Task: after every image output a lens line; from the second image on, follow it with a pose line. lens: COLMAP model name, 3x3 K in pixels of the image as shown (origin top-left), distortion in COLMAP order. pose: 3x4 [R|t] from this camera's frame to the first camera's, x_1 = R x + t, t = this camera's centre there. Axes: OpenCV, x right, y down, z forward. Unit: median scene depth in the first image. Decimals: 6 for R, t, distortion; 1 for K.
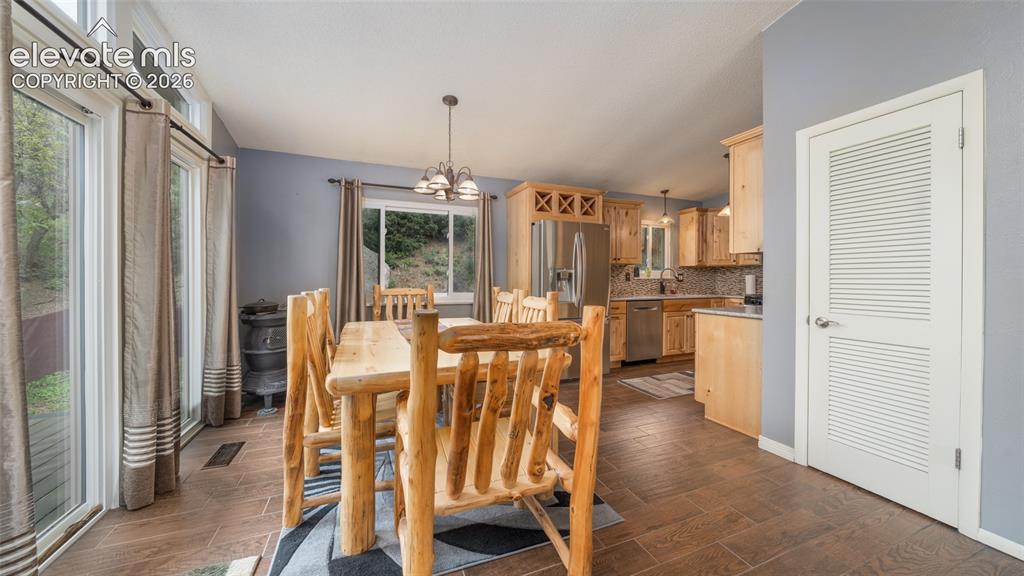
lens RADIAL K [[354.7, 0, 518.5], [0, 354.7, 280.0], [0, 0, 1]] dist [0.000158, -0.000004]
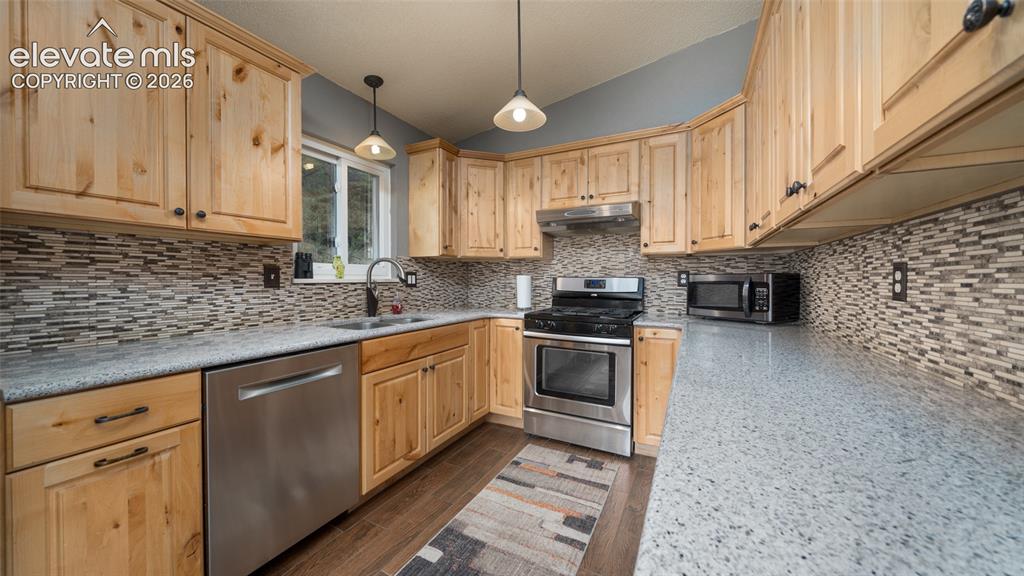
lens RADIAL K [[354.7, 0, 516.9], [0, 354.7, 283.7], [0, 0, 1]] dist [0.000158, -0.000004]
pose [[0.765920, -0.006267, 0.642906, 0.260131], [0.006734, 0.999976, 0.001724, -0.001305], [-0.642901, 0.003009, 0.765943, 0.543802]]
